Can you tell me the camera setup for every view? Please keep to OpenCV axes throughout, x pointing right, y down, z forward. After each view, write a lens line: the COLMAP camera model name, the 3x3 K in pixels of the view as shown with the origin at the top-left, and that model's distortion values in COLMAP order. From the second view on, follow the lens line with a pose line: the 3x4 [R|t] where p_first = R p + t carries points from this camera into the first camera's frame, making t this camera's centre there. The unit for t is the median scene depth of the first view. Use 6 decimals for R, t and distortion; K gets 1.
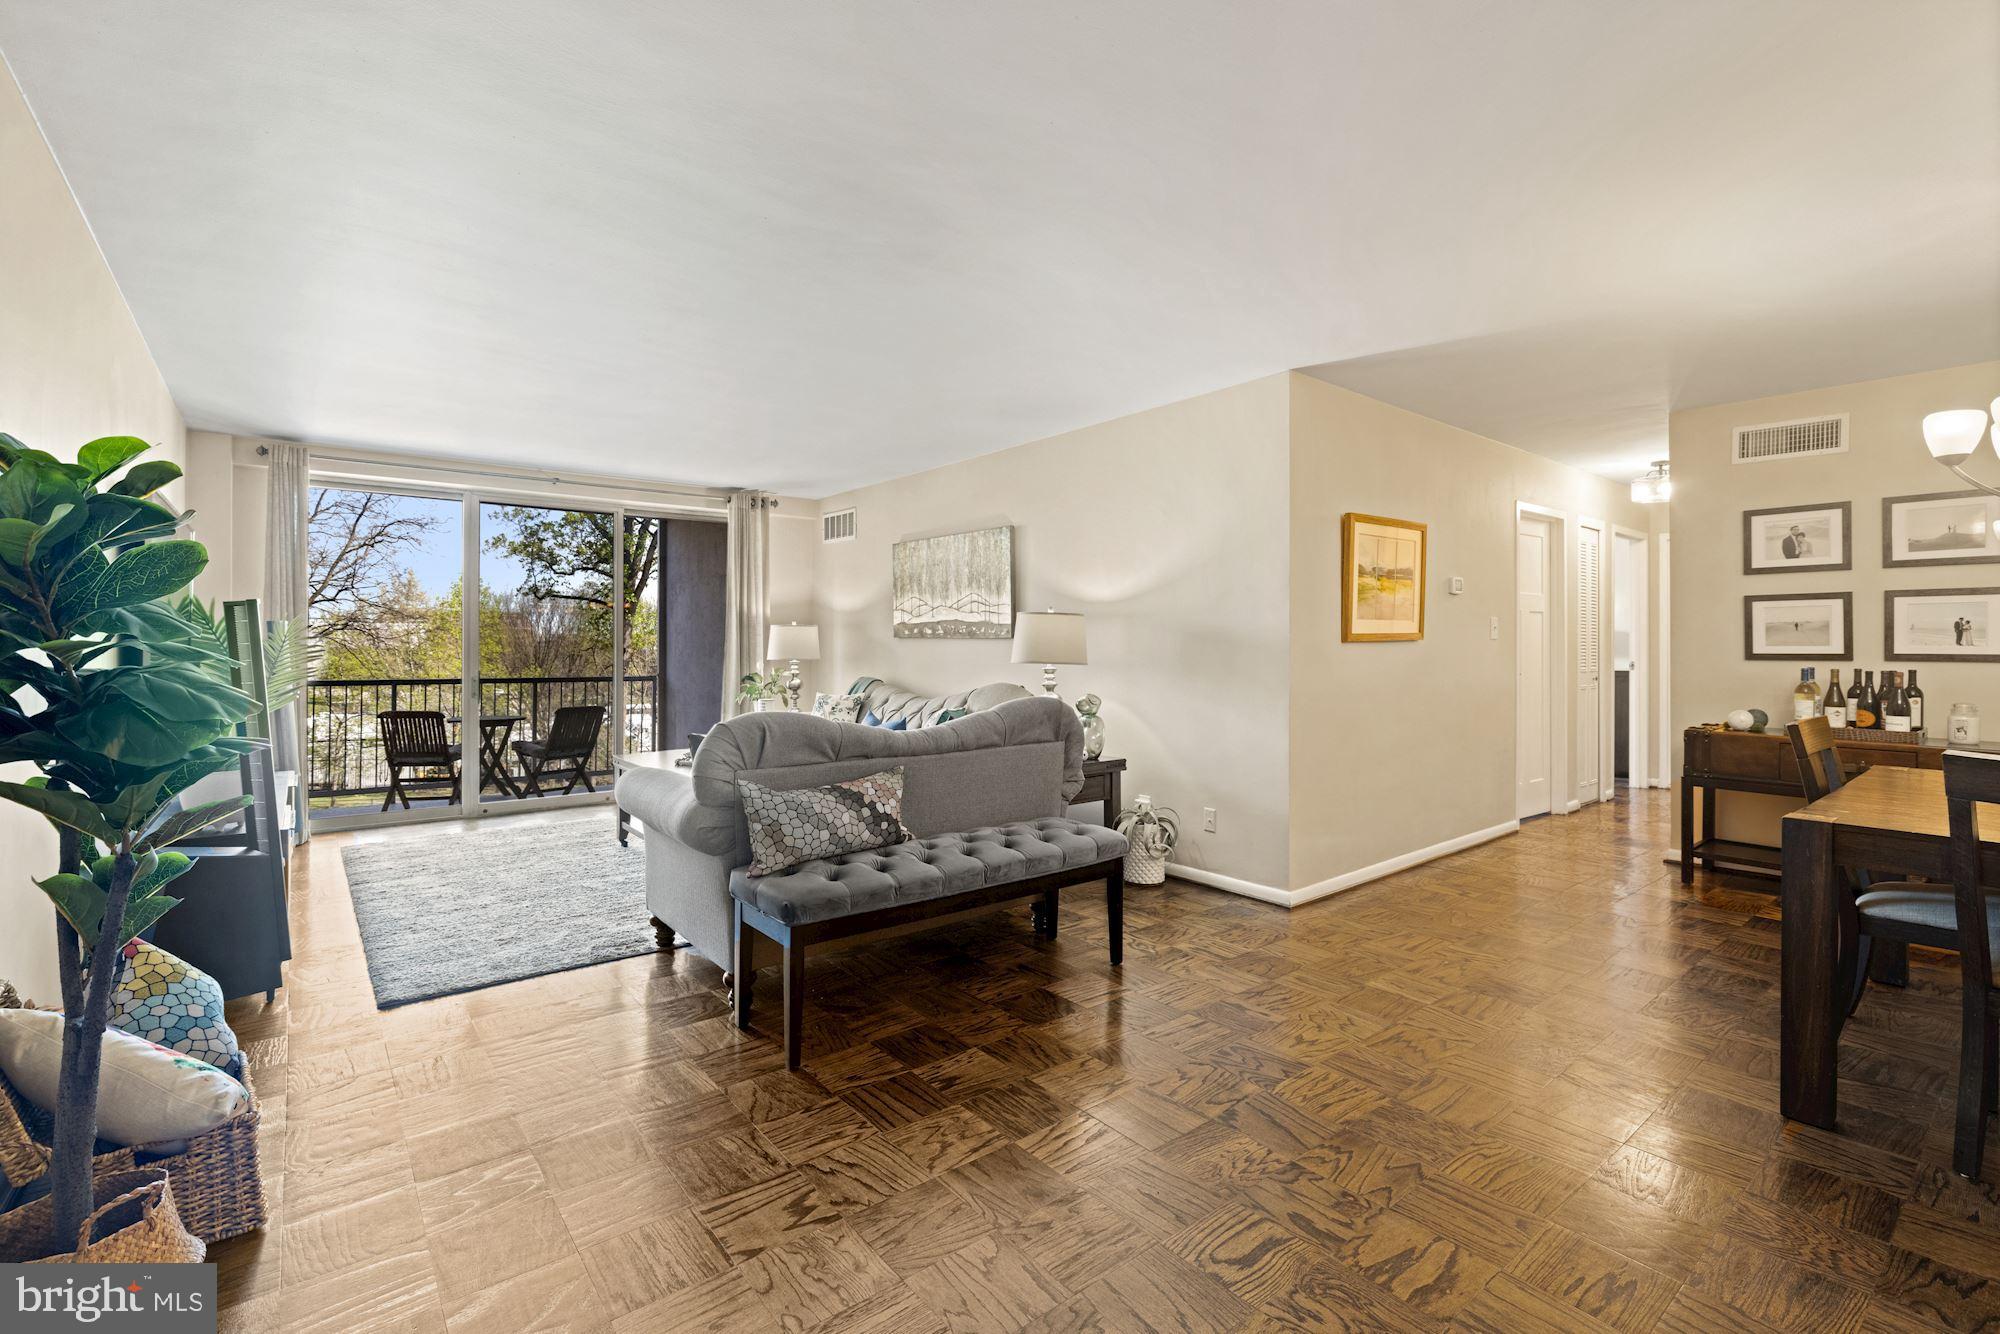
lens RADIAL K [[904.4, 0, 999.6], [0, 904.4, 644.3], [0, 0, 1]] dist [0.000160, 0.000033]
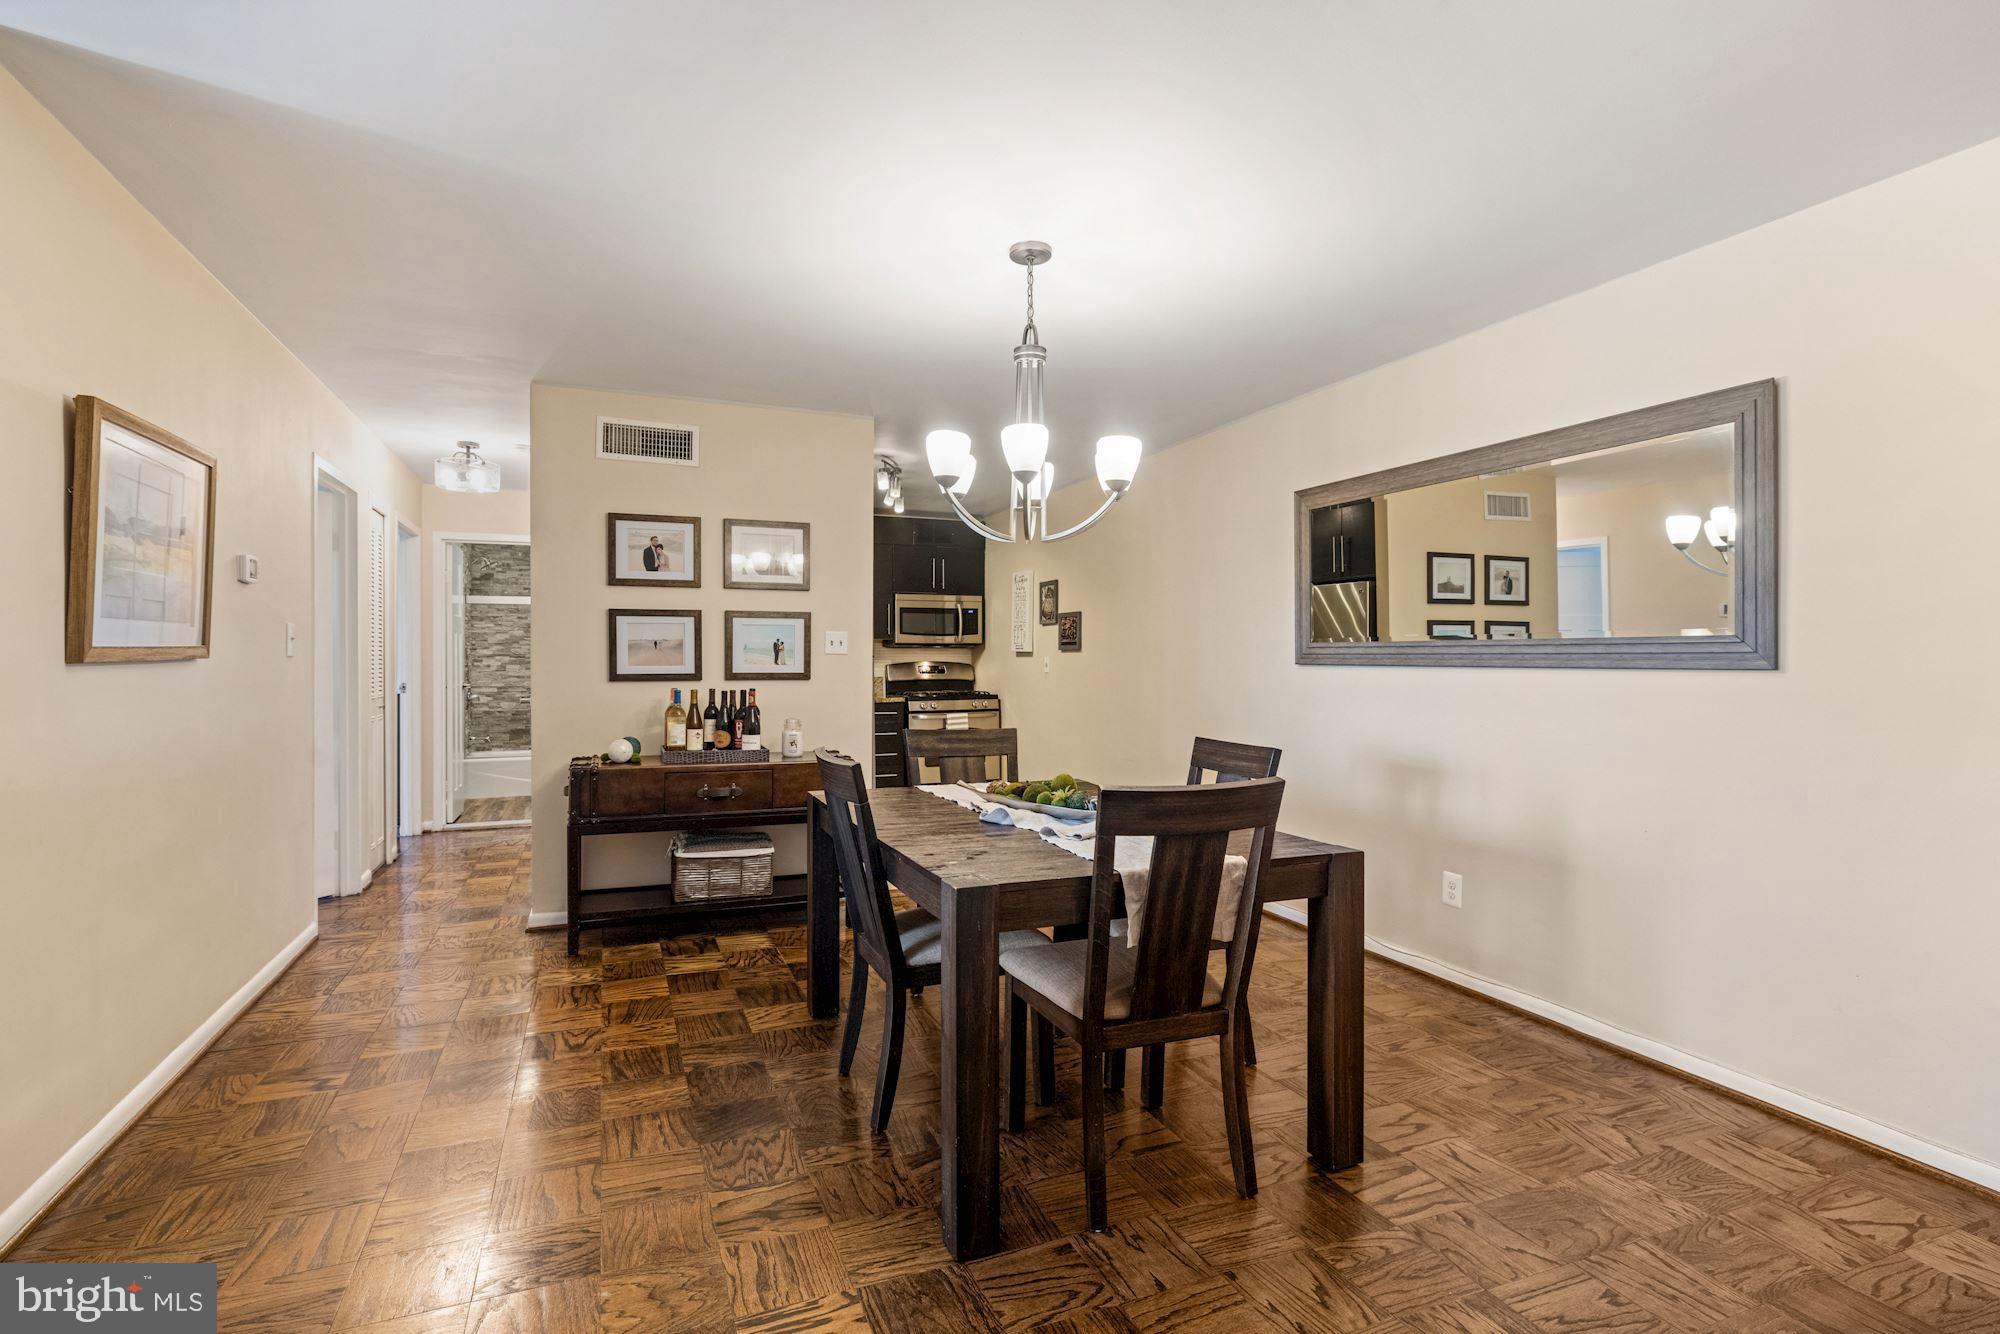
lens RADIAL K [[964.9, 0, 996.6], [0, 964.9, 657.9], [0, 0, 1]] dist [-0.000082, 0.000053]
pose [[0.295464, 0.001127, 0.955353, 0.037472], [-0.001524, 0.999999, -0.000708, -0.005937], [-0.955353, -0.001247, 0.295465, 0.382215]]
